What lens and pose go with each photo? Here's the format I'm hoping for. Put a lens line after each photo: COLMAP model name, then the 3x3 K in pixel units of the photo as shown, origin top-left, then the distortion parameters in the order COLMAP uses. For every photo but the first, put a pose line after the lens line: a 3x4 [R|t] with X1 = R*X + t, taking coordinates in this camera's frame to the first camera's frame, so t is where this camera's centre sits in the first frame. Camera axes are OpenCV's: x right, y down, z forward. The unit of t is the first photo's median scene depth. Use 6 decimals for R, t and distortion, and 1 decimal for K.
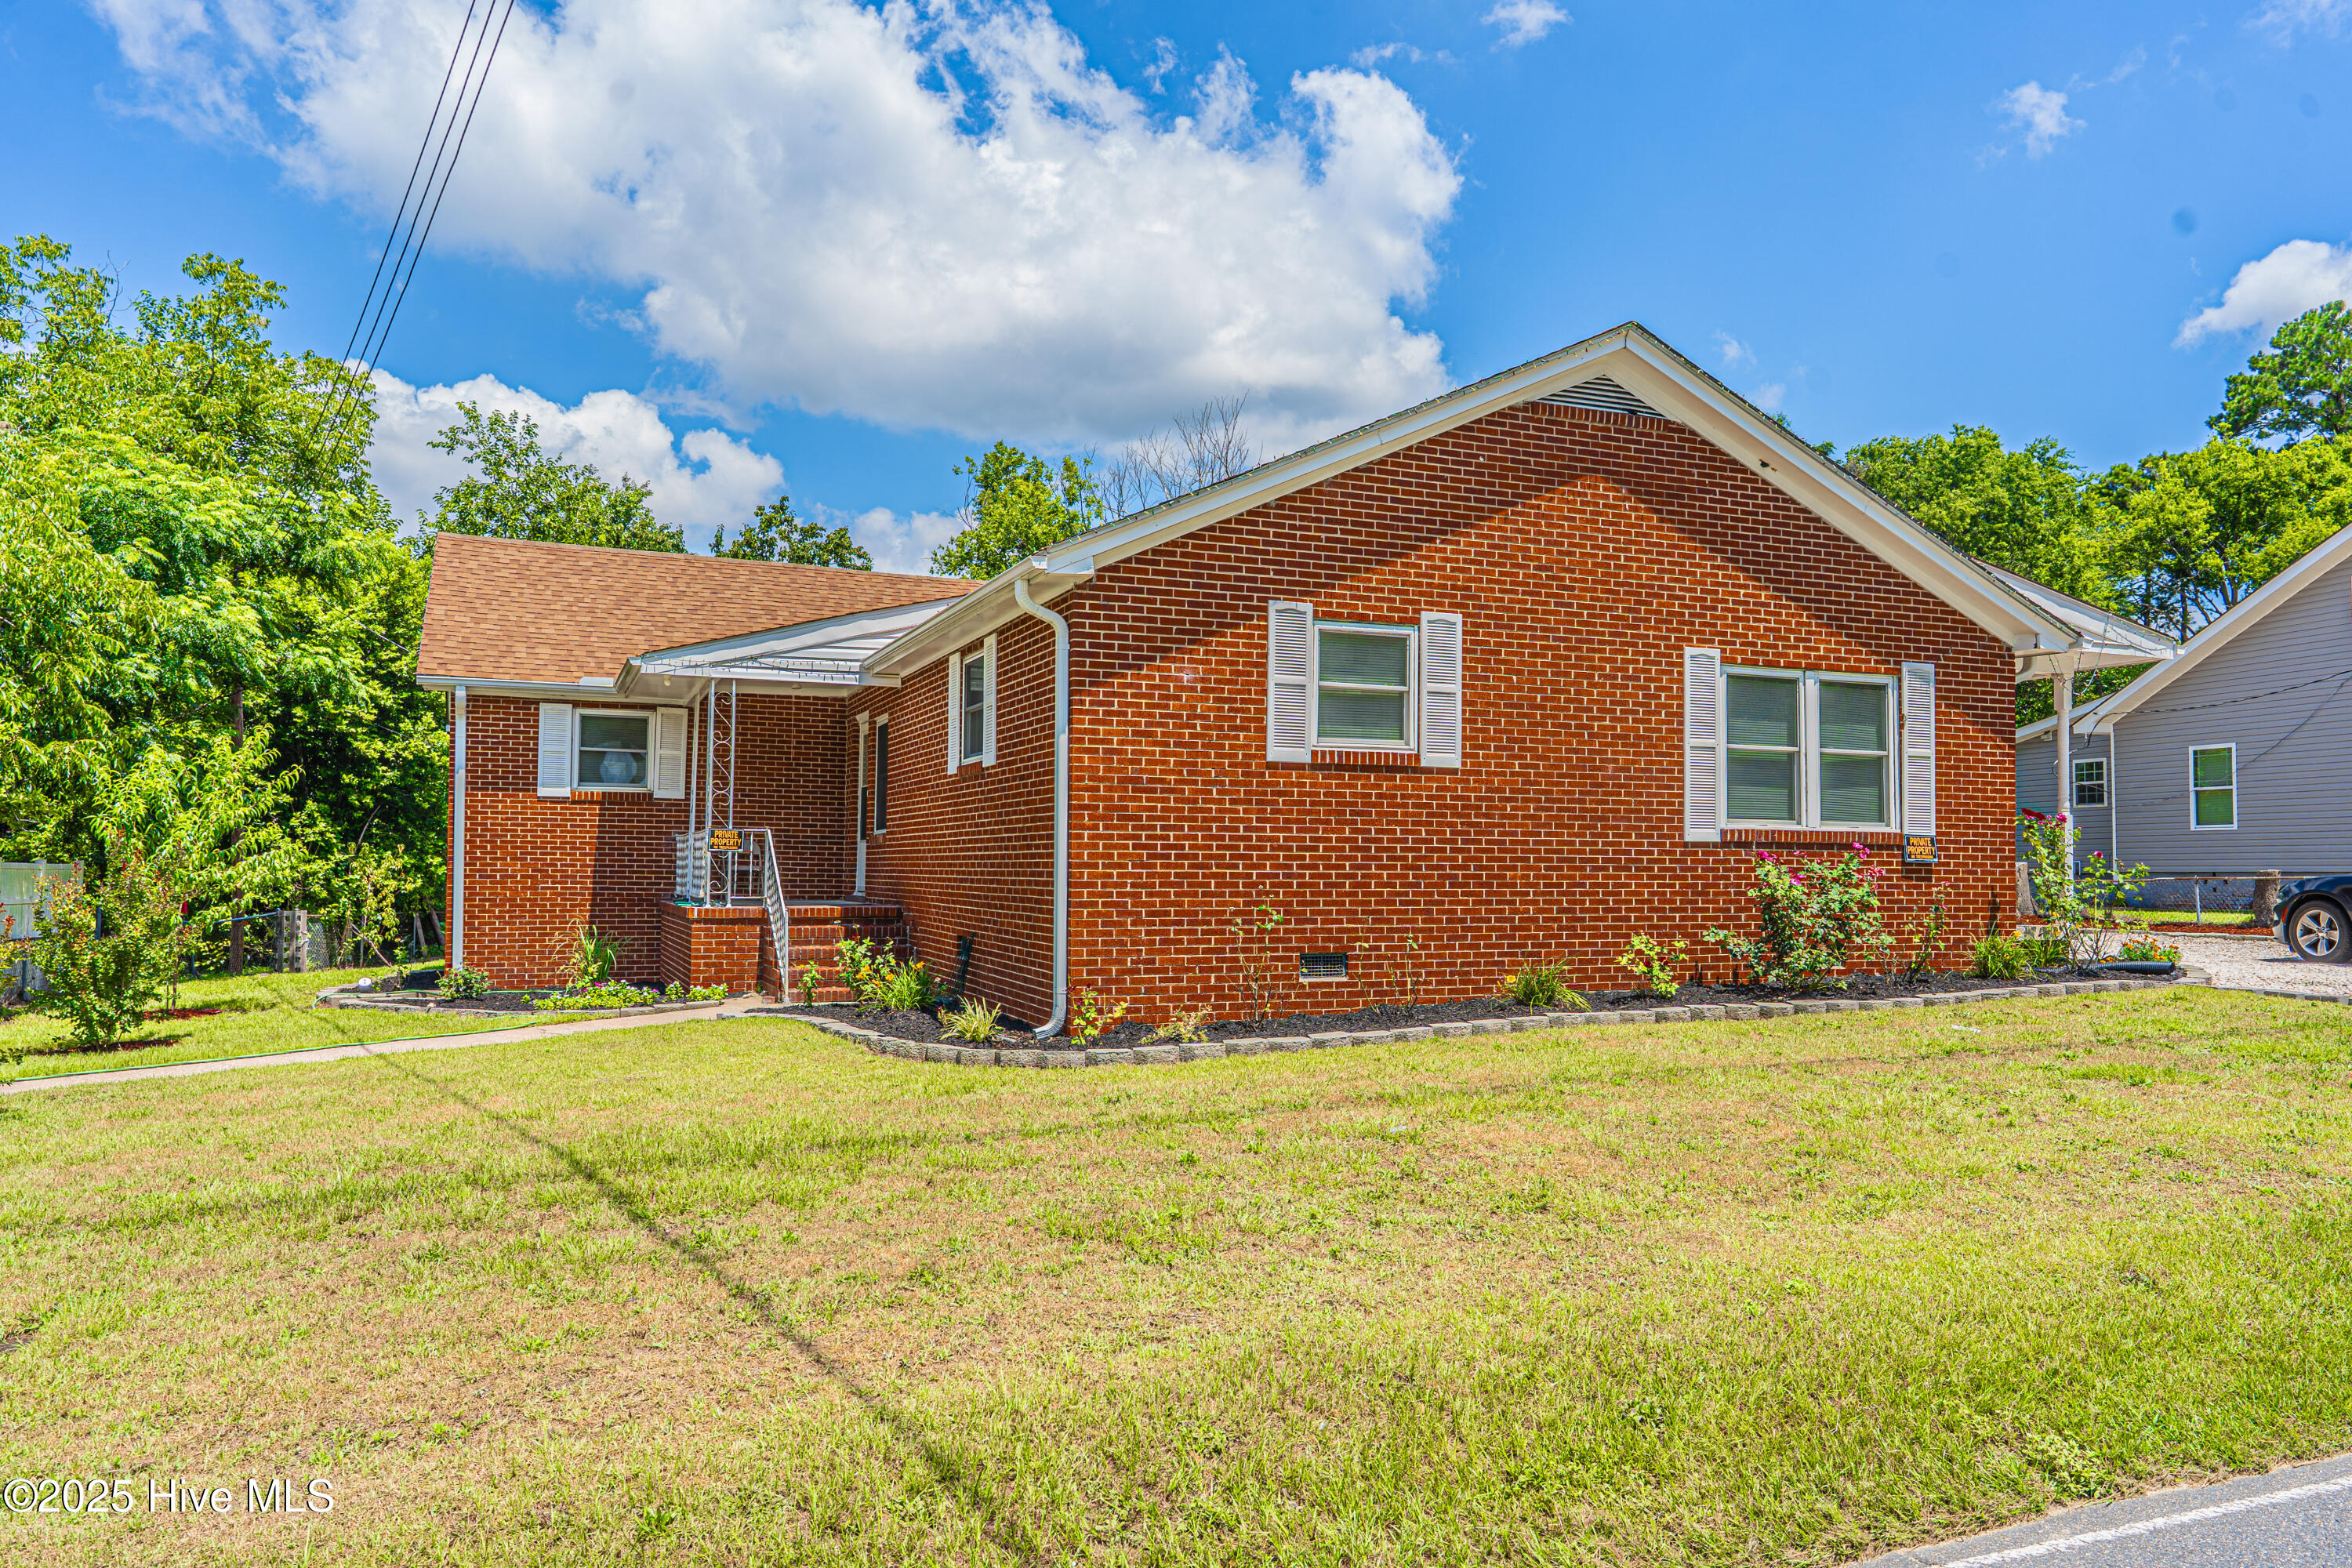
lens RADIAL K [[1626.0, 0, 1154.9], [0, 1626.0, 795.1], [0, 0, 1]] dist [-0.003038, 0.003590]
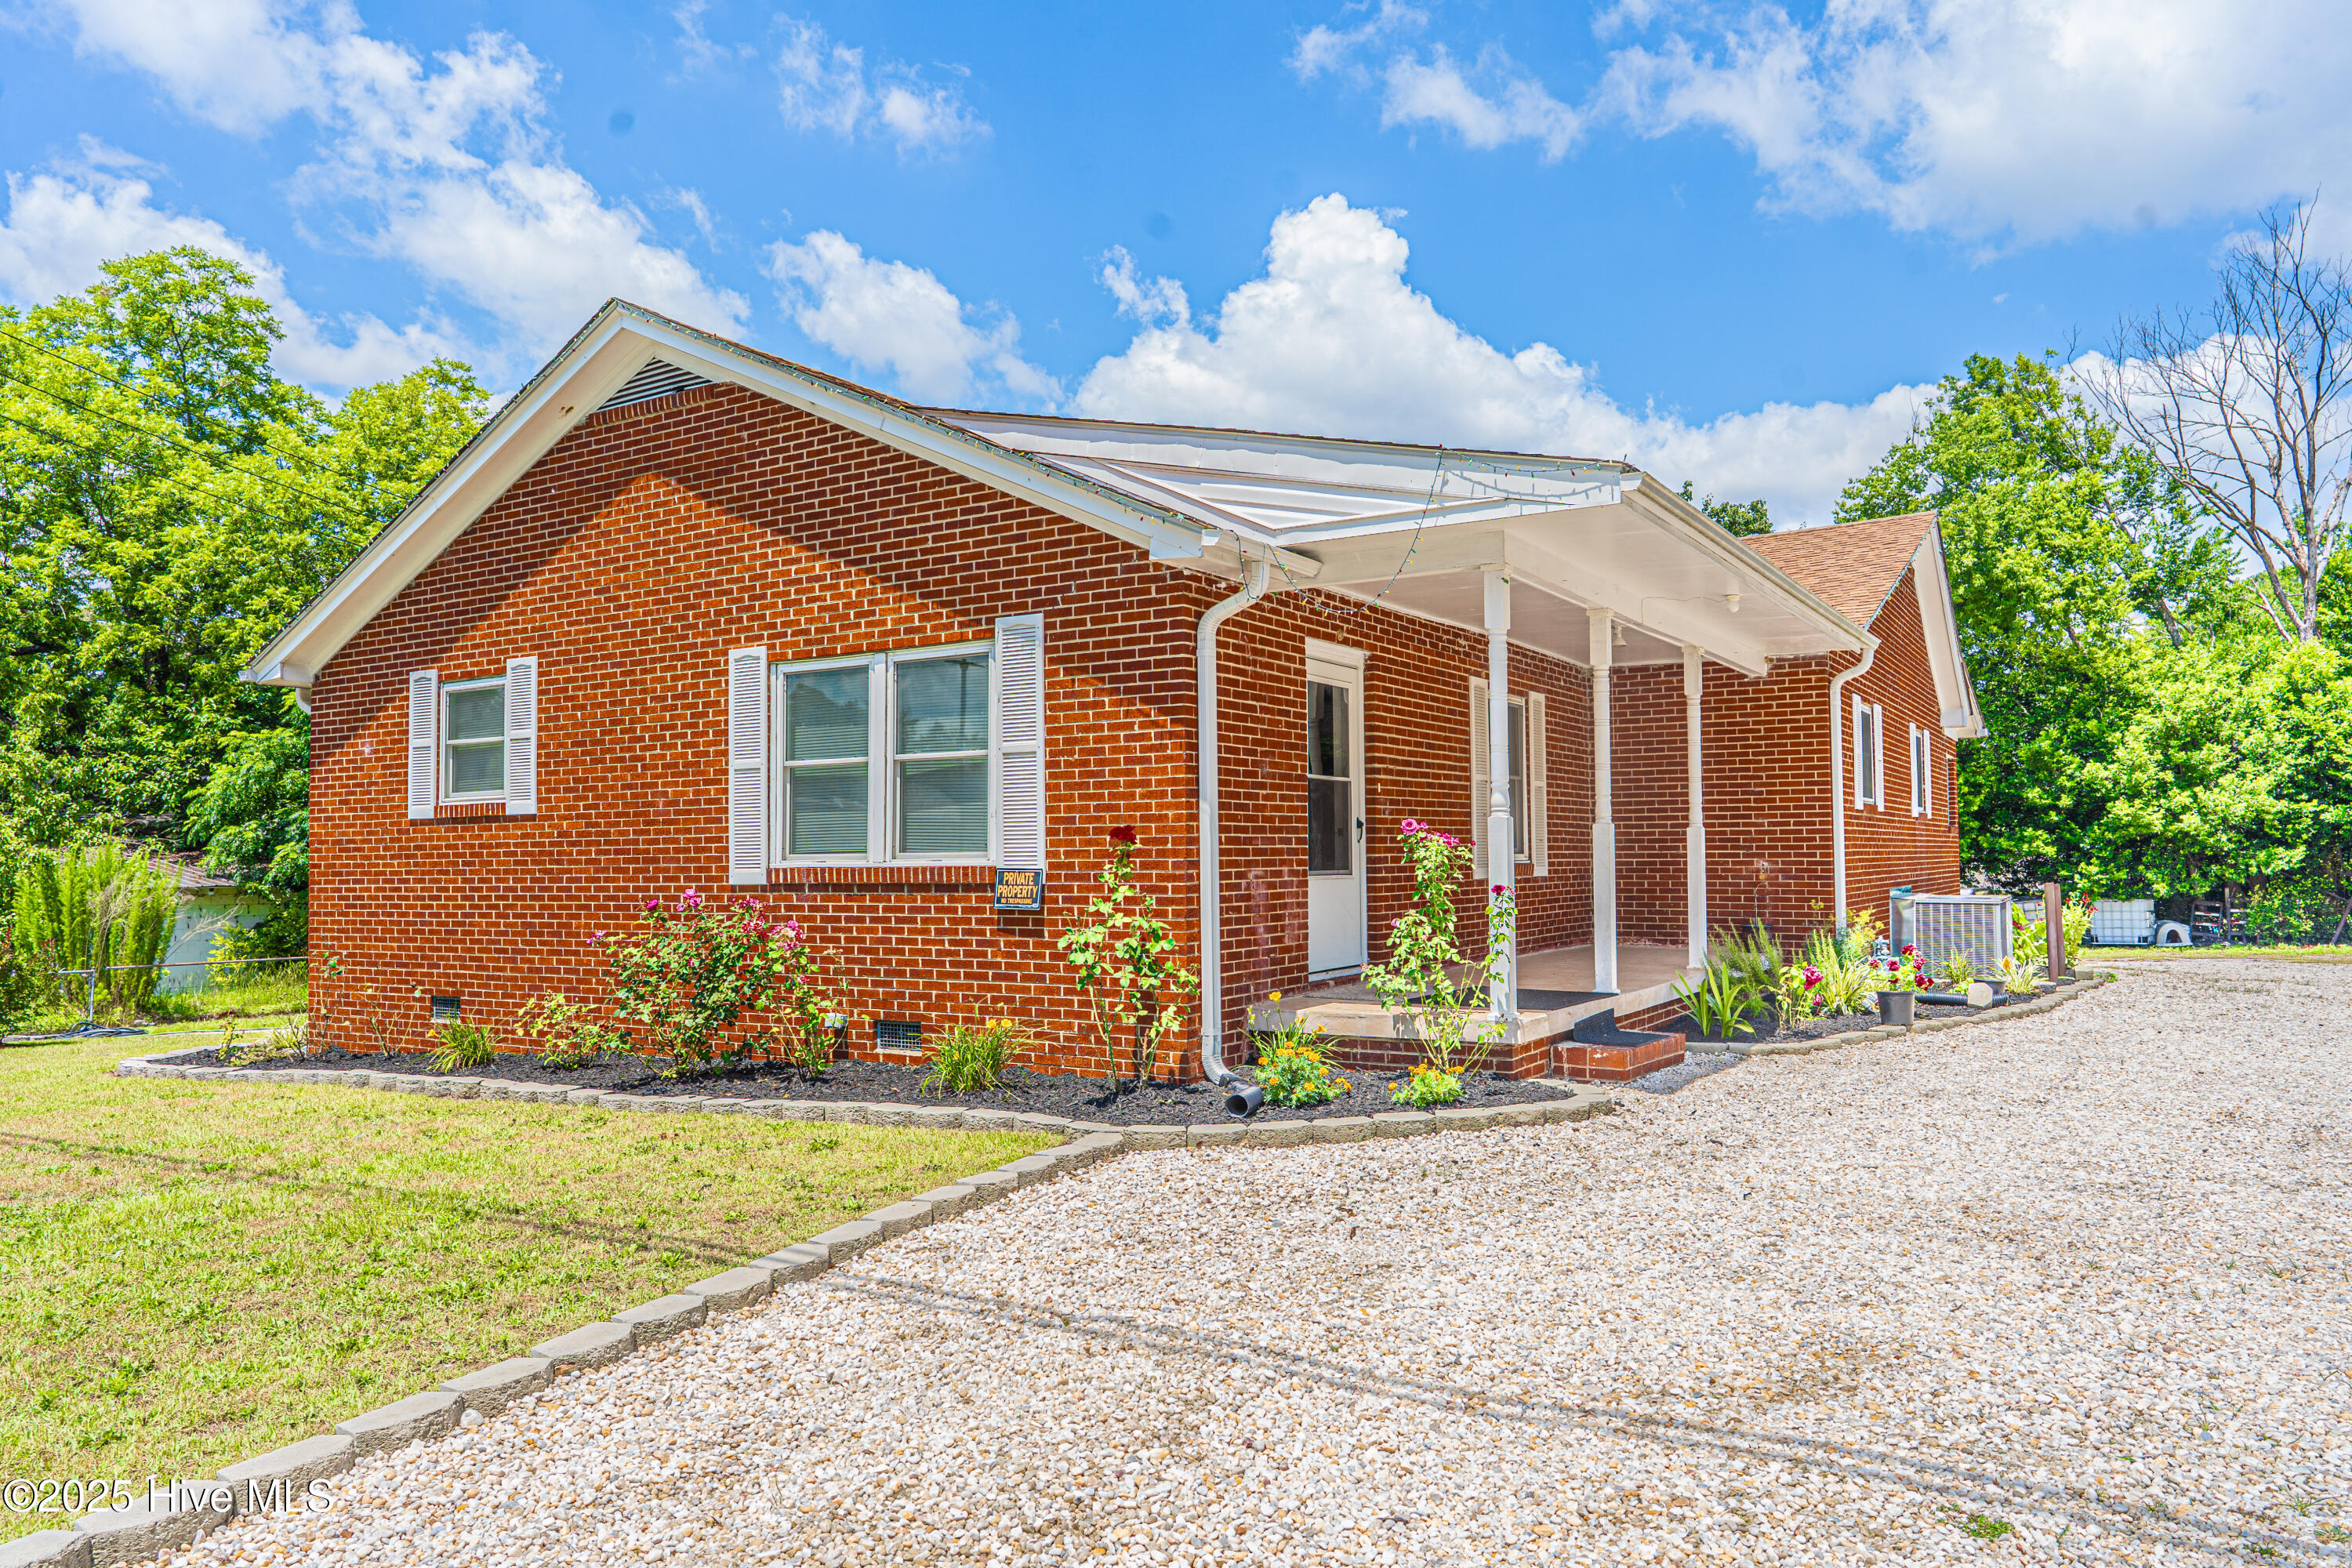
lens RADIAL K [[1560.5, 0, 1159.5], [0, 1560.5, 784.0], [0, 0, 1]] dist [-0.000656, 0.002816]
pose [[0.592832, -0.055334, -0.803423, 1.127108], [0.053676, 0.998133, -0.029137, 0.012518], [0.803535, -0.025851, 0.594695, 0.721953]]
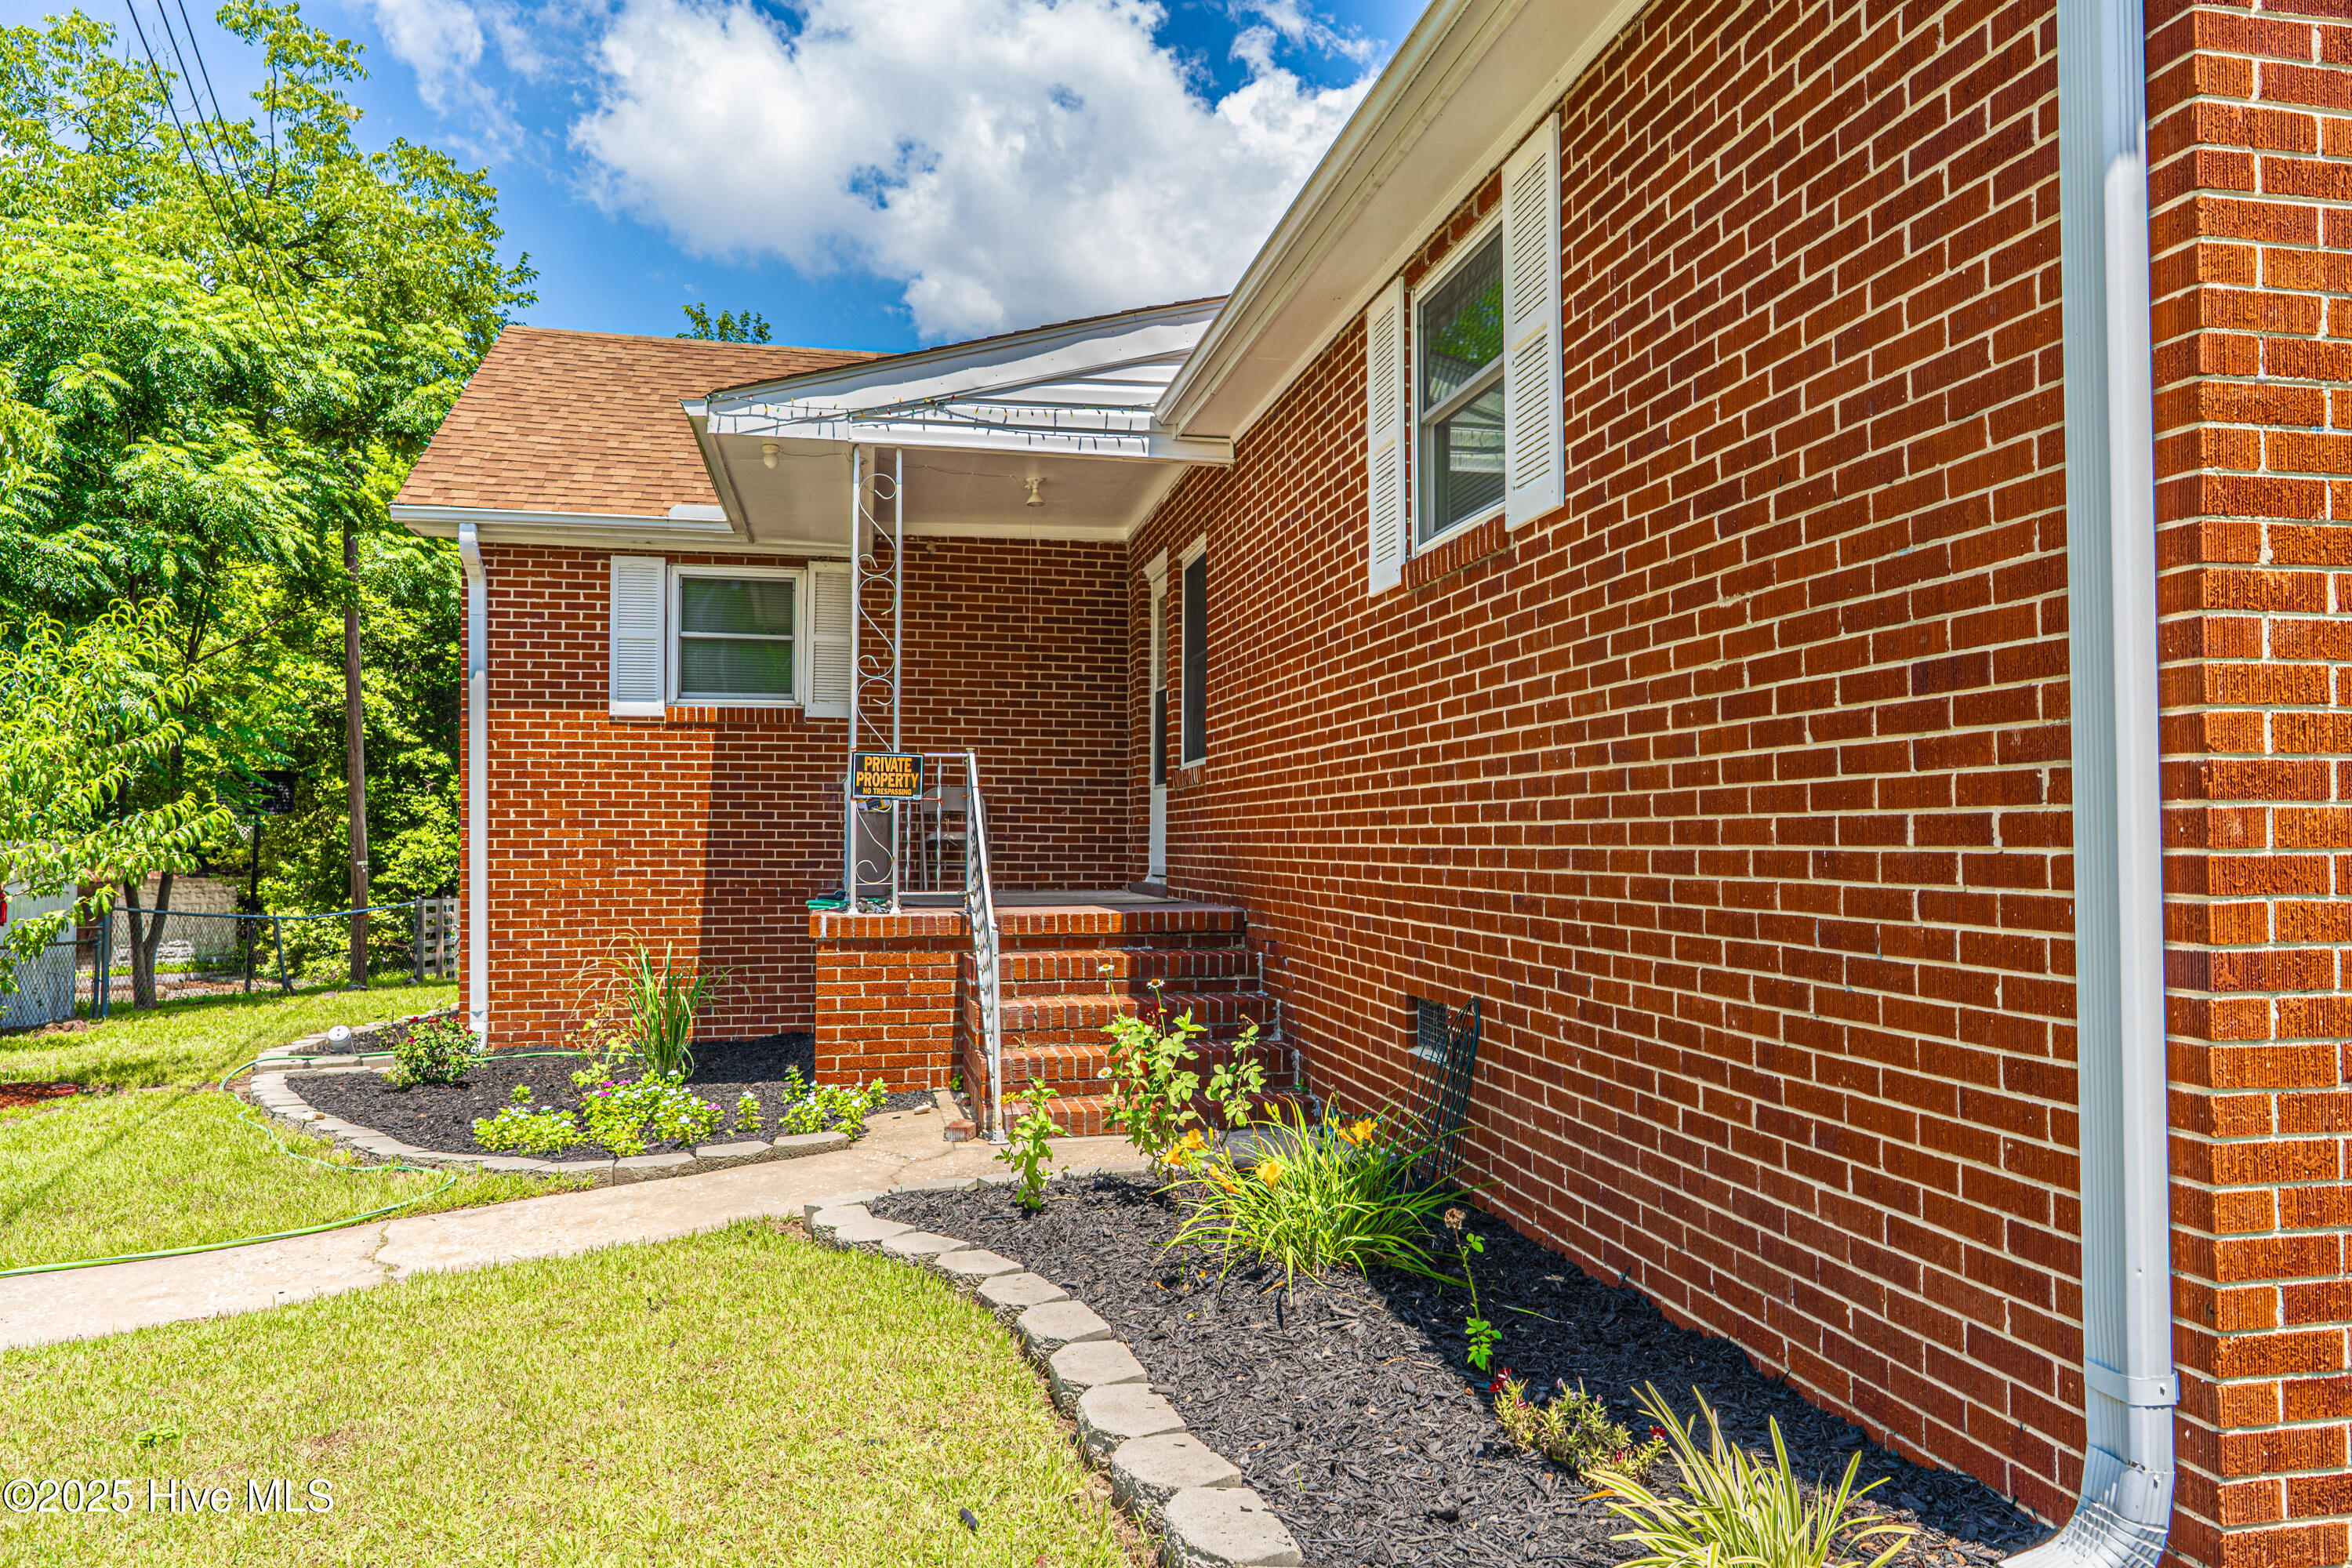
lens RADIAL K [[1590.9, 0, 1164.7], [0, 1590.9, 797.5], [0, 0, 1]] dist [-0.000115, 0.004277]
pose [[0.985656, -0.014151, -0.168173, -0.128800], [0.017186, 0.999714, 0.016606, 0.035022], [0.167890, -0.019258, 0.985618, 0.689309]]
